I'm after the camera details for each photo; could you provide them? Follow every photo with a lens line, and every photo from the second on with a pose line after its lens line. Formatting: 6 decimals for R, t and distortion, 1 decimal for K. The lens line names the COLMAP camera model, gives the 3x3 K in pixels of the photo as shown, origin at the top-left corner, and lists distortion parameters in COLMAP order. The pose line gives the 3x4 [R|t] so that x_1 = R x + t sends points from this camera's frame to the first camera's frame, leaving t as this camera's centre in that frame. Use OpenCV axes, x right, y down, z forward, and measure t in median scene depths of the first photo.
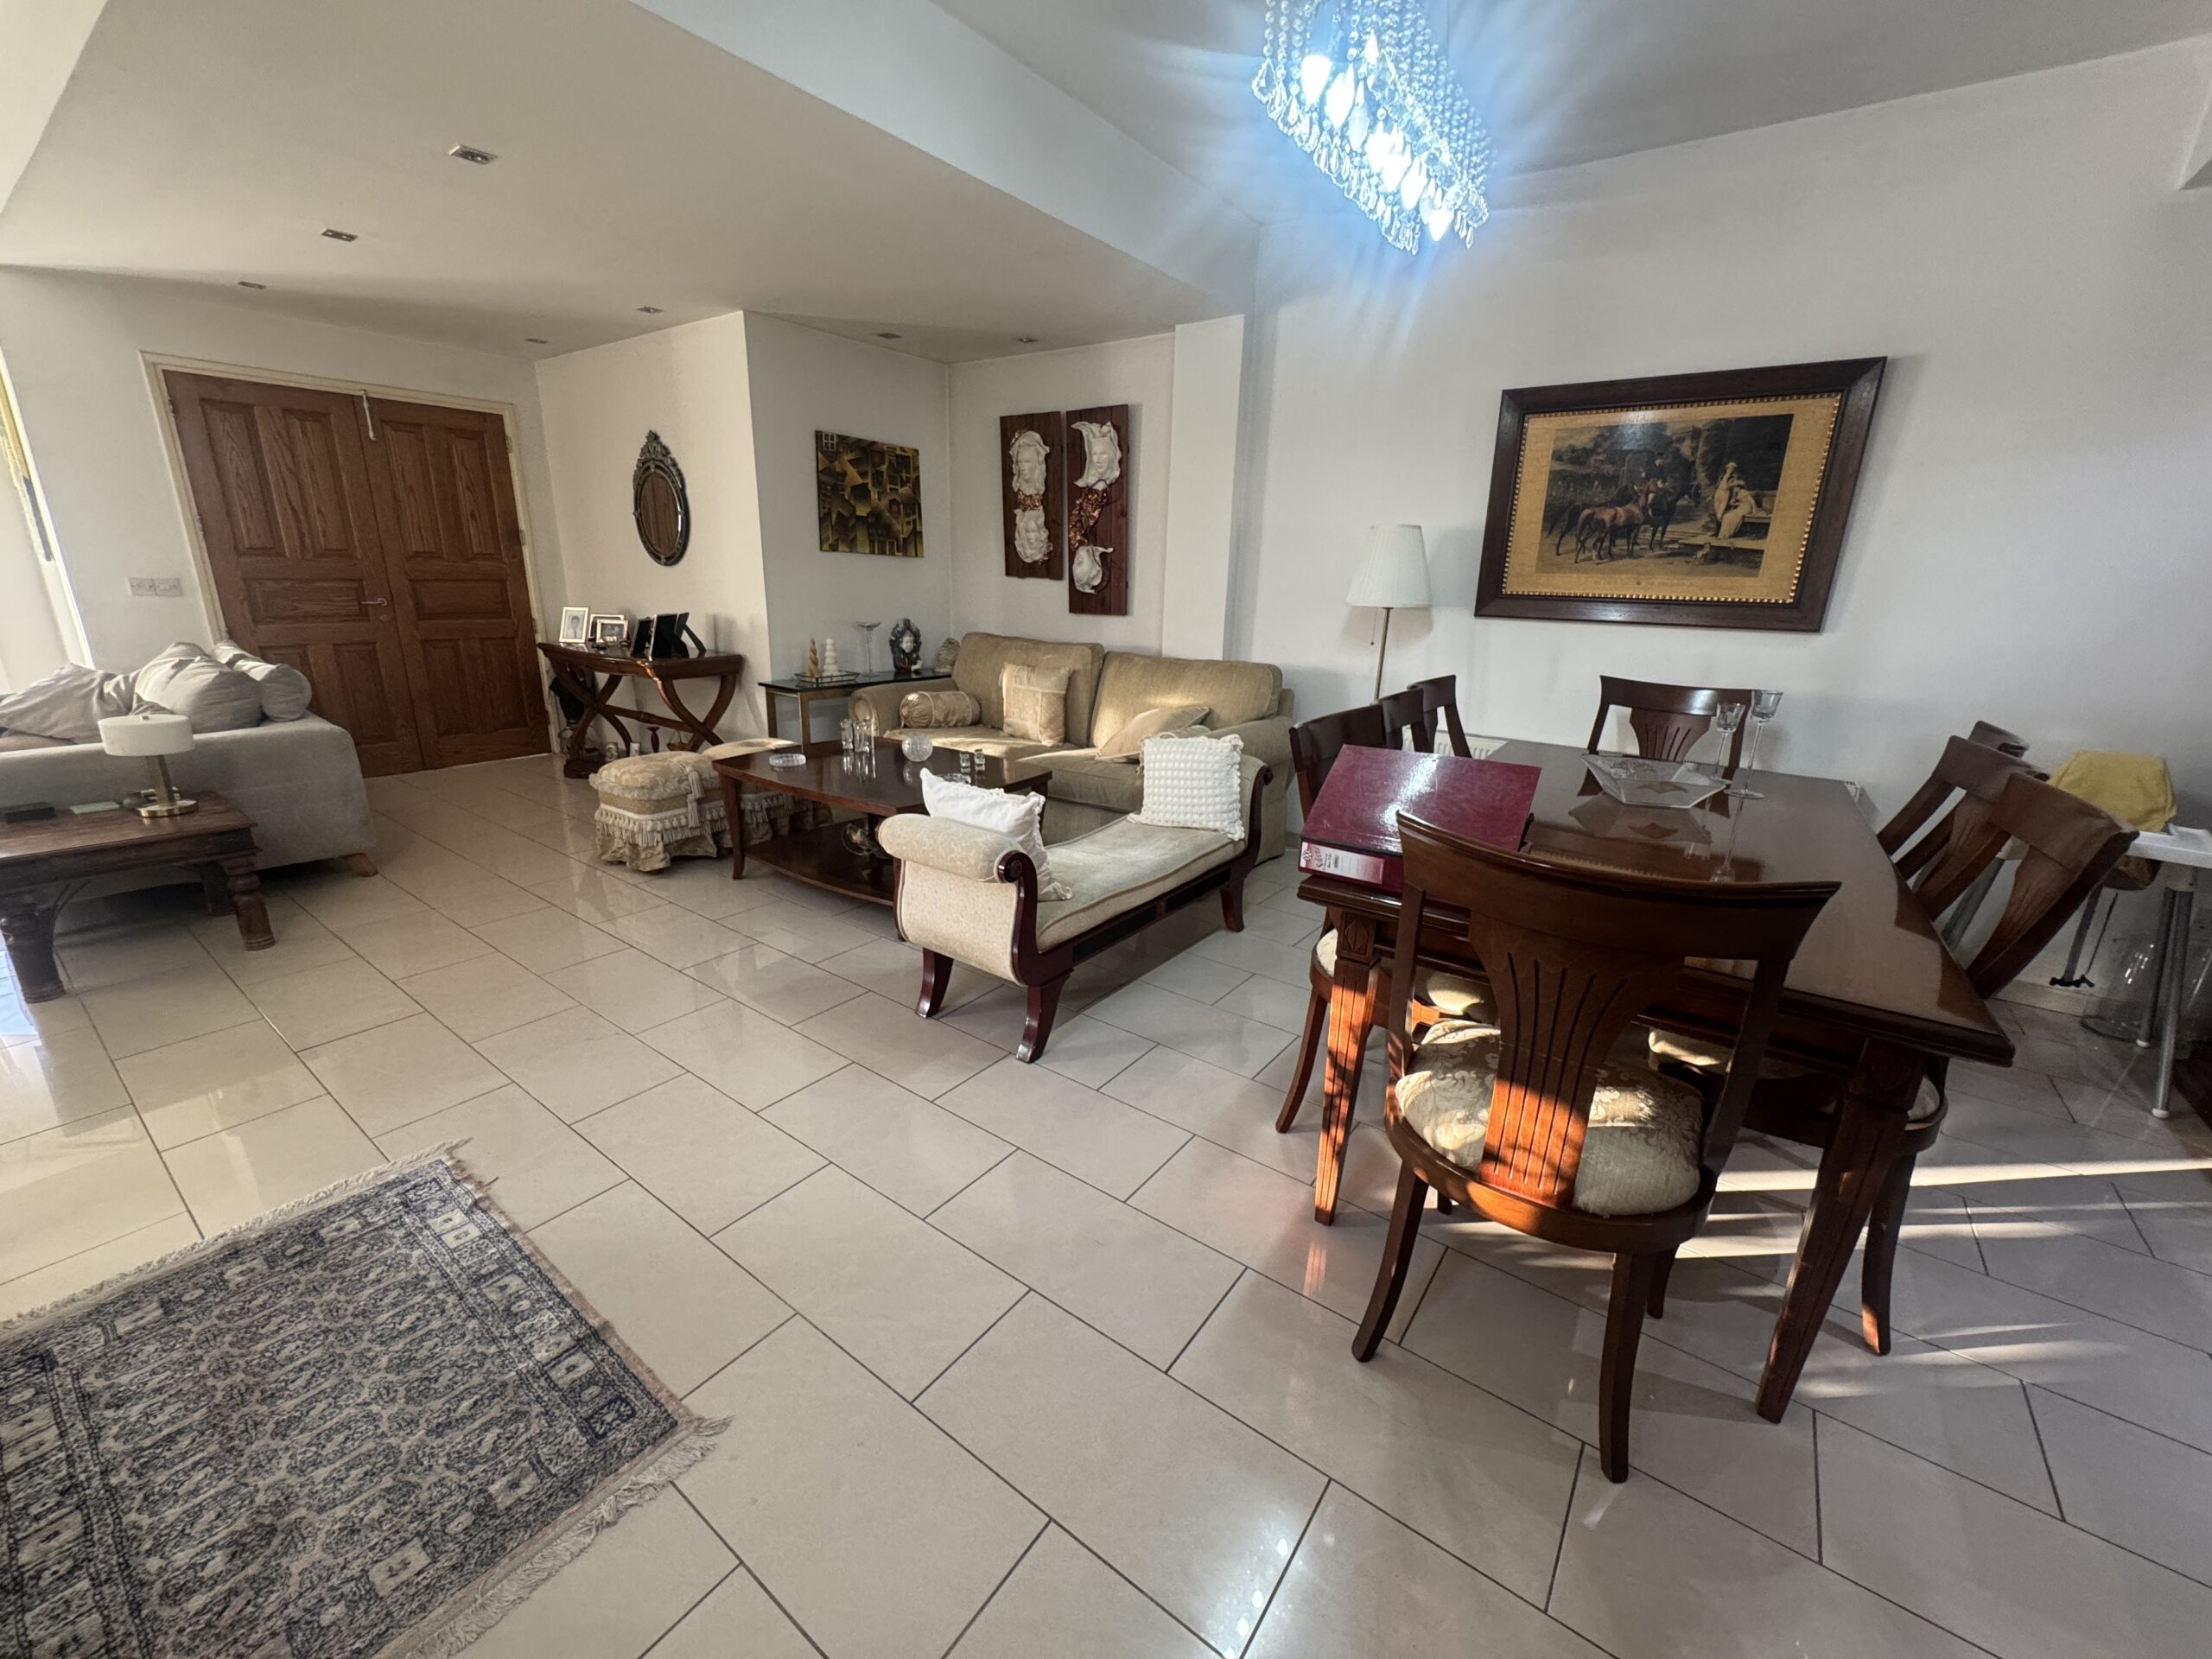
lens RADIAL K [[884.1, 0, 1104.5], [0, 884.1, 830.1], [0, 0, 1]] dist [-0.004372, 0.000344]
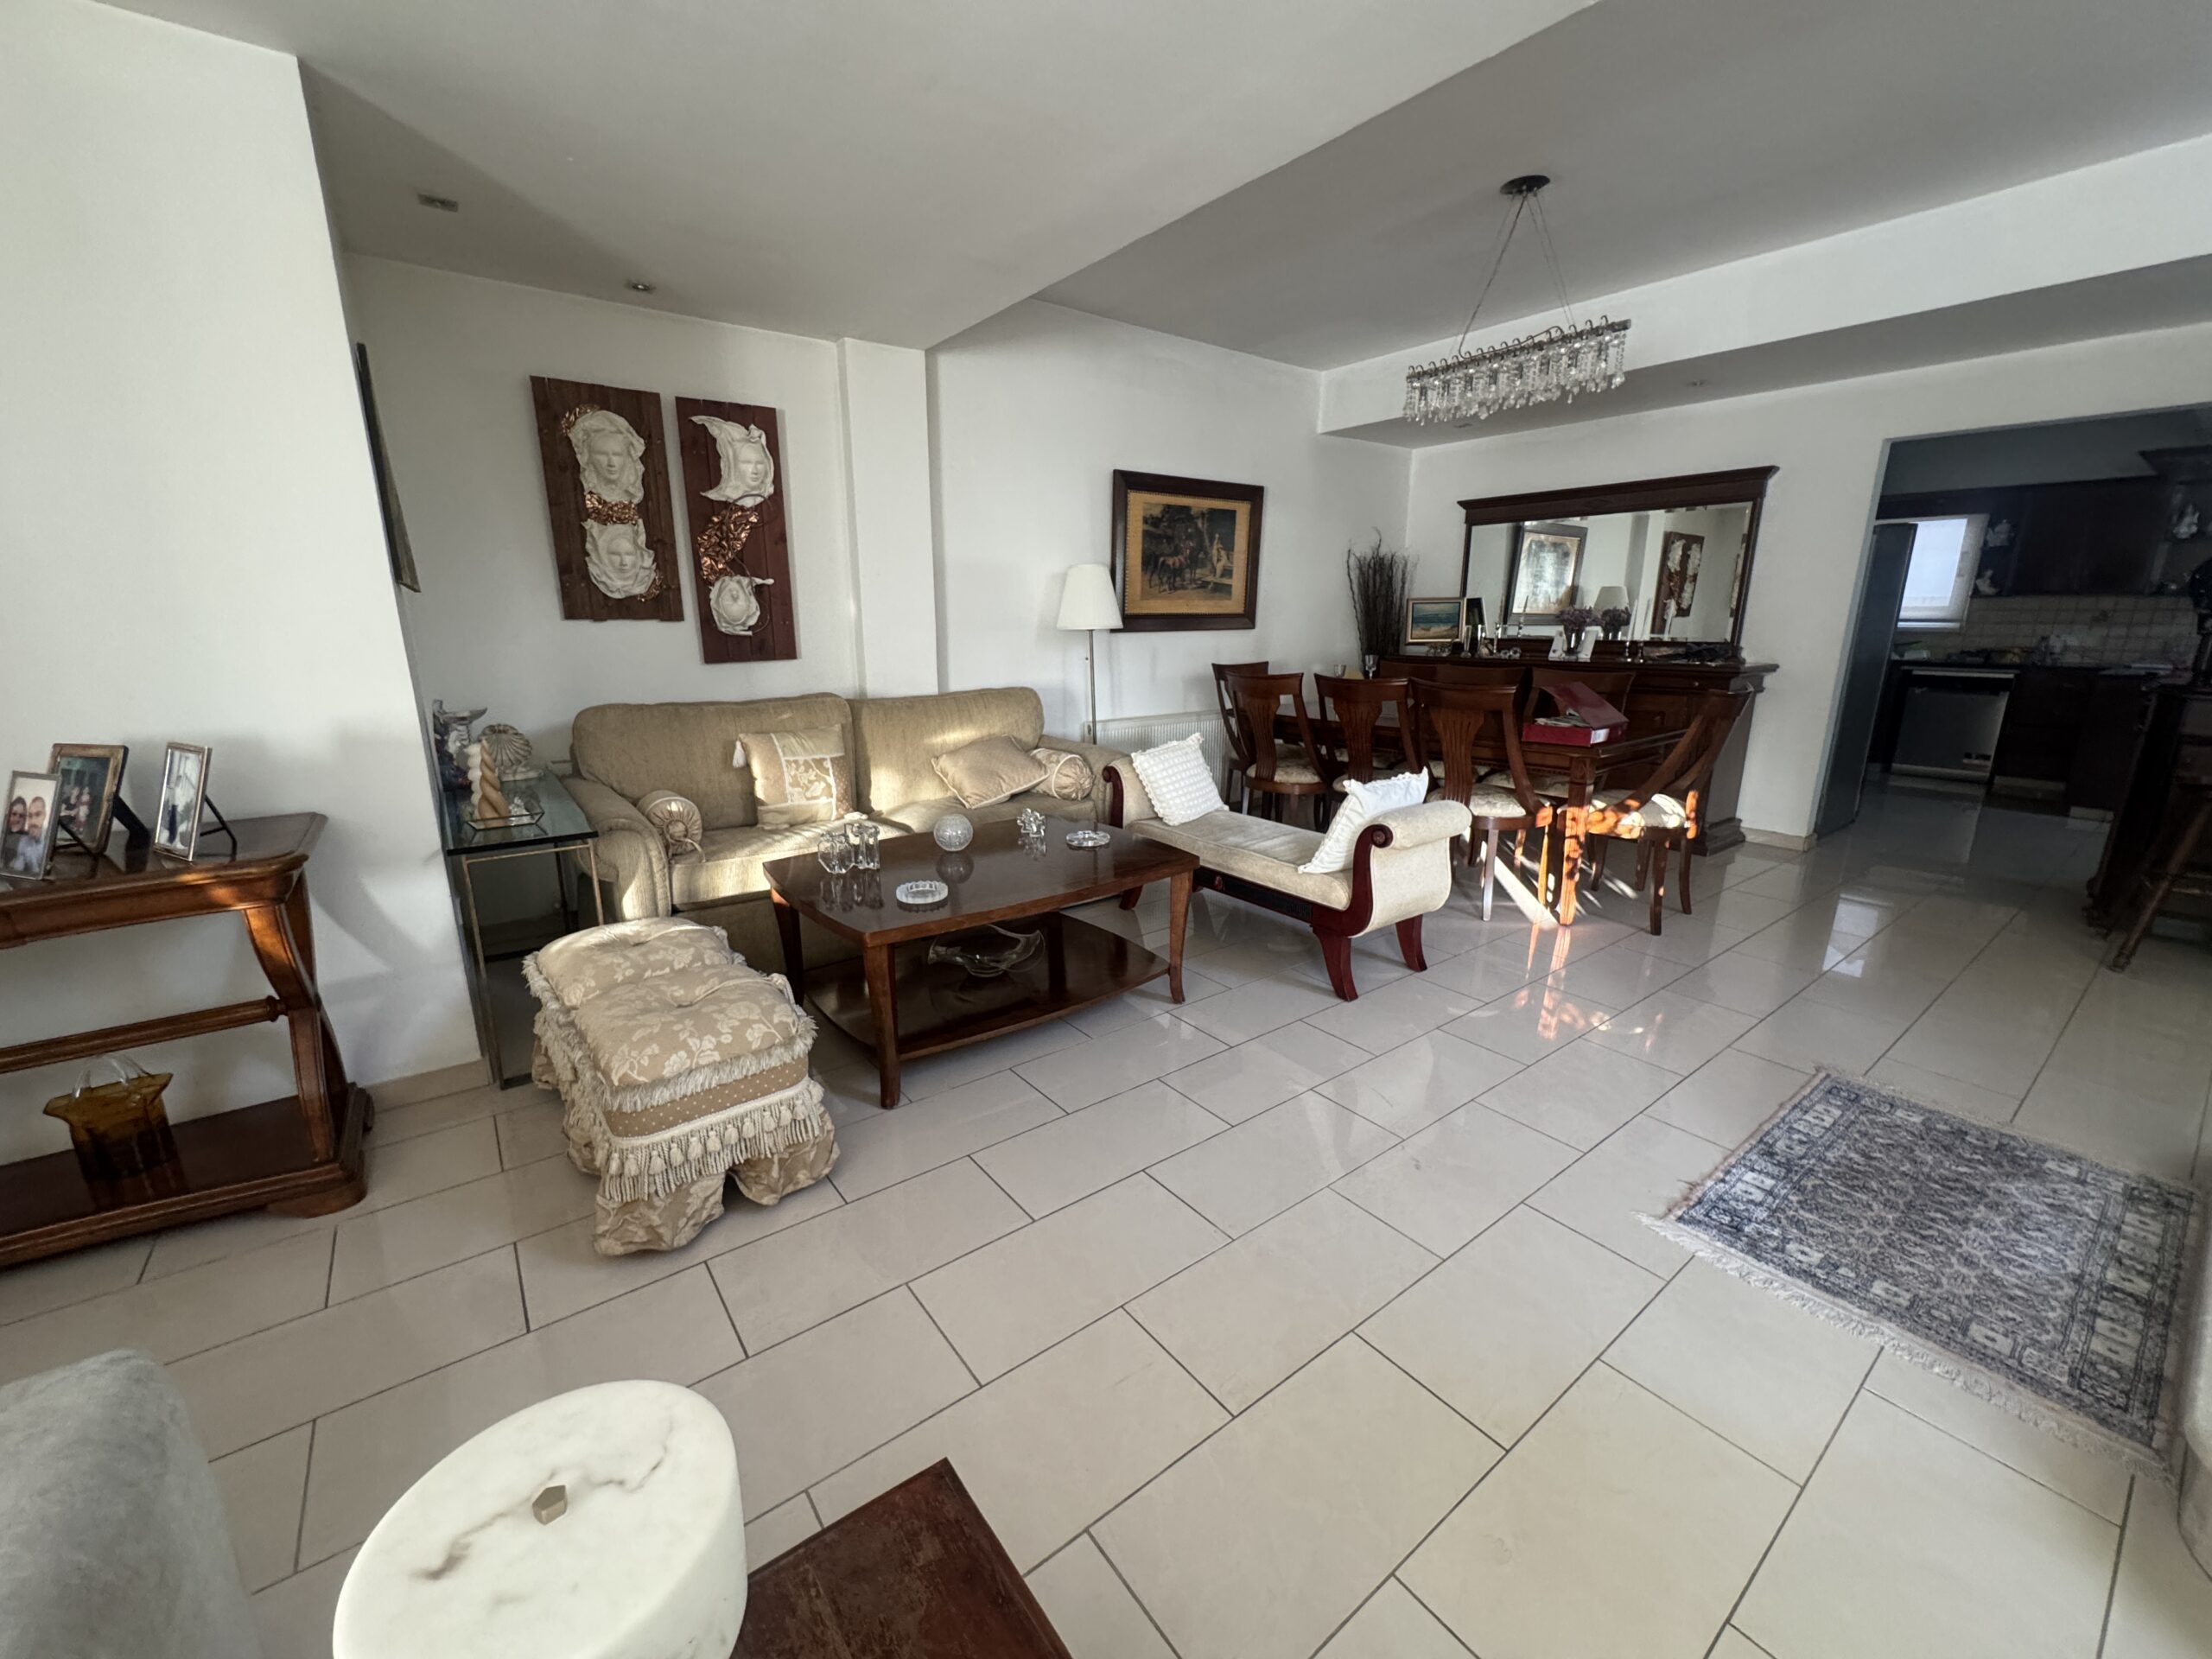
lens RADIAL K [[884.1, 0, 1112.4], [0, 884.1, 828.8], [0, 0, 1]] dist [-0.004372, 0.000344]
pose [[0.279449, -0.256628, 0.925230, -0.741174], [0.280677, 0.943362, 0.176884, -0.161972], [-0.918220, 0.210261, 0.335651, 0.499520]]
